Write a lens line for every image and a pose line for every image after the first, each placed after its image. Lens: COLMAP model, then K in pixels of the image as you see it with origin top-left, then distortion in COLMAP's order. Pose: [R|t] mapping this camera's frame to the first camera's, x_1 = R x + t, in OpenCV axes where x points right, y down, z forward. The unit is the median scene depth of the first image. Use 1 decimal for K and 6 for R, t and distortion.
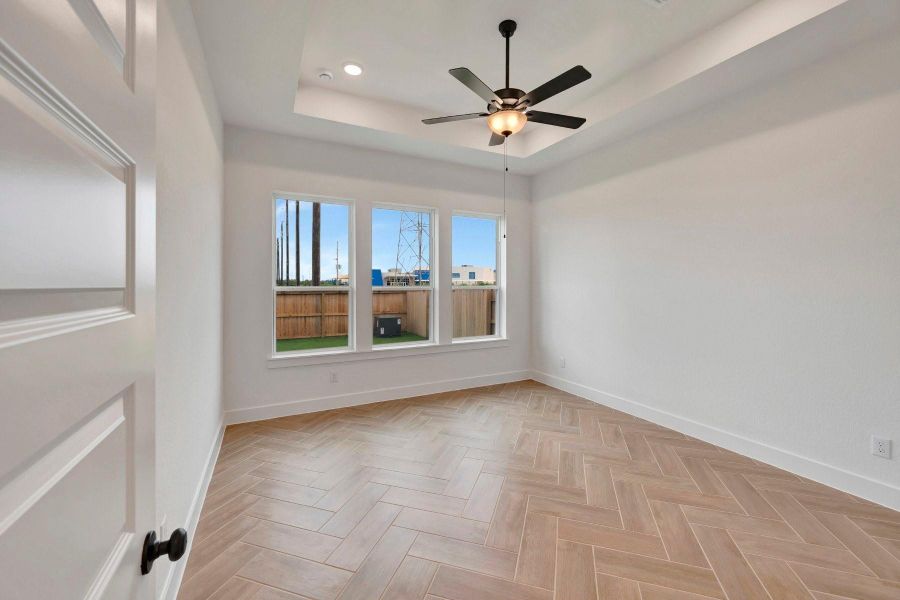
lens RADIAL K [[359.4, 0, 464.0], [0, 359.4, 279.5], [0, 0, 1]] dist [-0.001079, 0.001381]
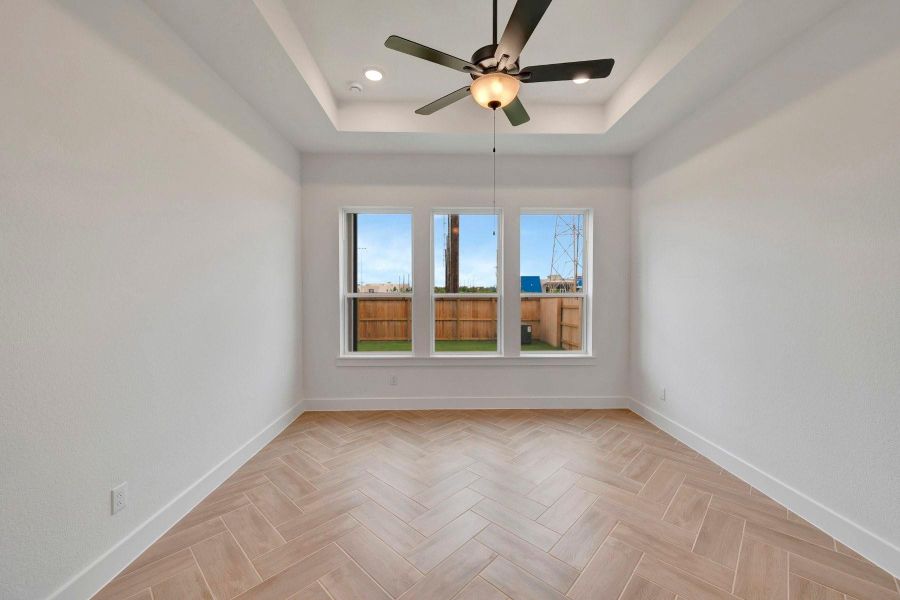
lens RADIAL K [[359.4, 0, 456.9], [0, 359.4, 292.8], [0, 0, 1]] dist [-0.001079, 0.001381]
pose [[0.897095, 0.003047, -0.441827, 0.227011], [0.005050, 0.999840, 0.017148, 0.002134], [0.441809, -0.017615, 0.896936, 0.130608]]
